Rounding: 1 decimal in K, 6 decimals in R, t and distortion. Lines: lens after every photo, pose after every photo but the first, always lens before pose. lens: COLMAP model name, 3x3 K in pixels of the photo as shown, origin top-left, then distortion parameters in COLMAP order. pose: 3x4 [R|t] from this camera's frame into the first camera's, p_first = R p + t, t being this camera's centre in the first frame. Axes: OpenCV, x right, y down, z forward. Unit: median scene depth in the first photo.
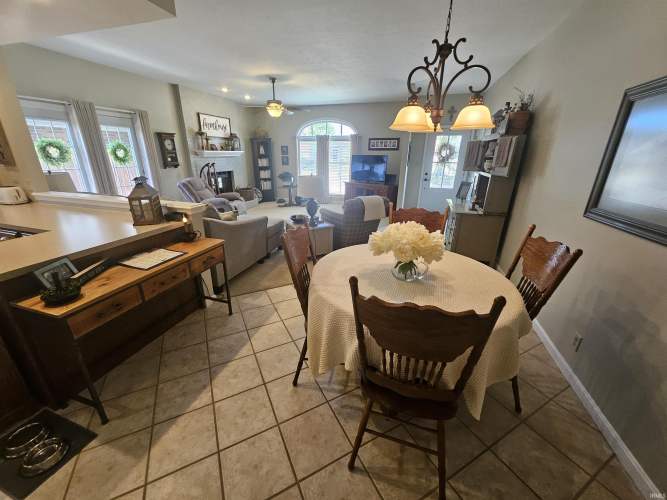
lens RADIAL K [[261.2, 0, 331.8], [0, 261.2, 248.2], [0, 0, 1]] dist [0.005107, 0.000212]
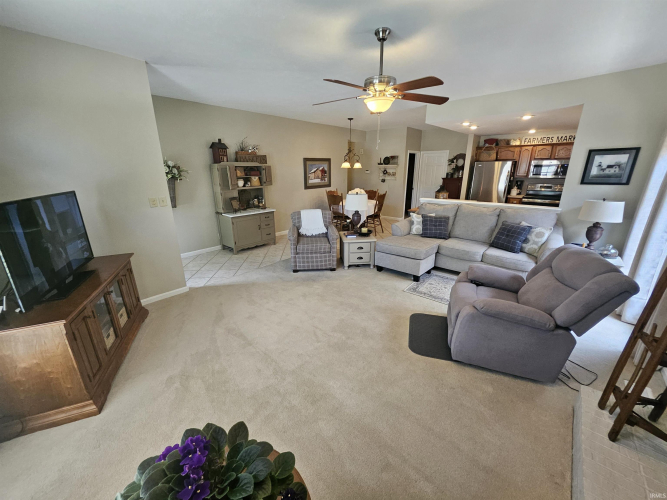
lens RADIAL K [[262.3, 0, 333.5], [0, 262.3, 250.0], [0, 0, 1]] dist [0.000017, 0.000180]
pose [[-0.914937, -0.127985, 0.382766, -0.363085], [0.132746, 0.800193, 0.584867, -0.603975], [-0.381141, 0.585927, -0.715137, 1.559440]]
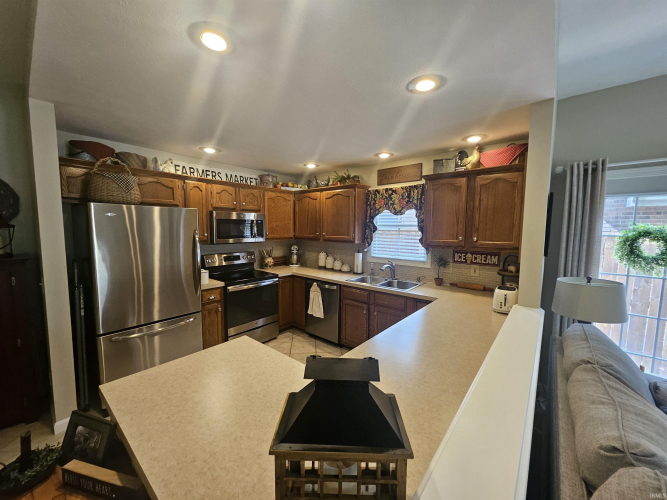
lens RADIAL K [[262.3, 0, 333.5], [0, 262.3, 250.0], [0, 0, 1]] dist [0.000017, 0.000180]
pose [[-0.381729, 0.061671, -0.922214, -0.219880], [-0.331533, 0.922238, 0.198903, -0.191901], [0.862768, 0.381672, -0.331599, 0.468126]]
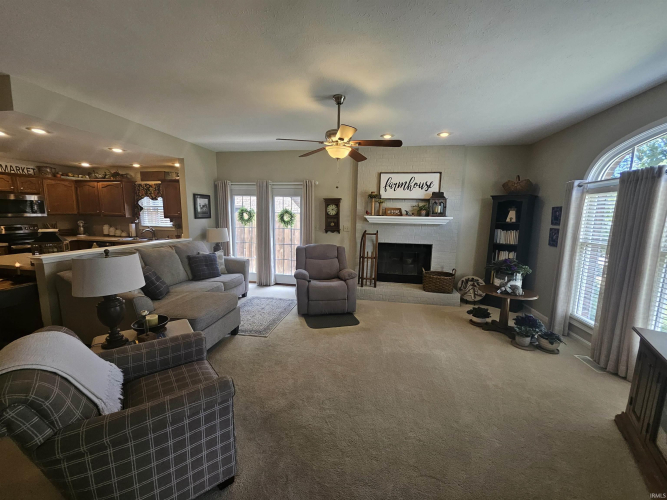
lens RADIAL K [[262.3, 0, 333.5], [0, 262.3, 250.0], [0, 0, 1]] dist [0.000017, 0.000180]
pose [[0.134422, 0.122600, -0.983311, 0.377735], [-0.355908, 0.932076, 0.067558, -0.356735], [0.924803, 0.340887, 0.168926, 0.981705]]
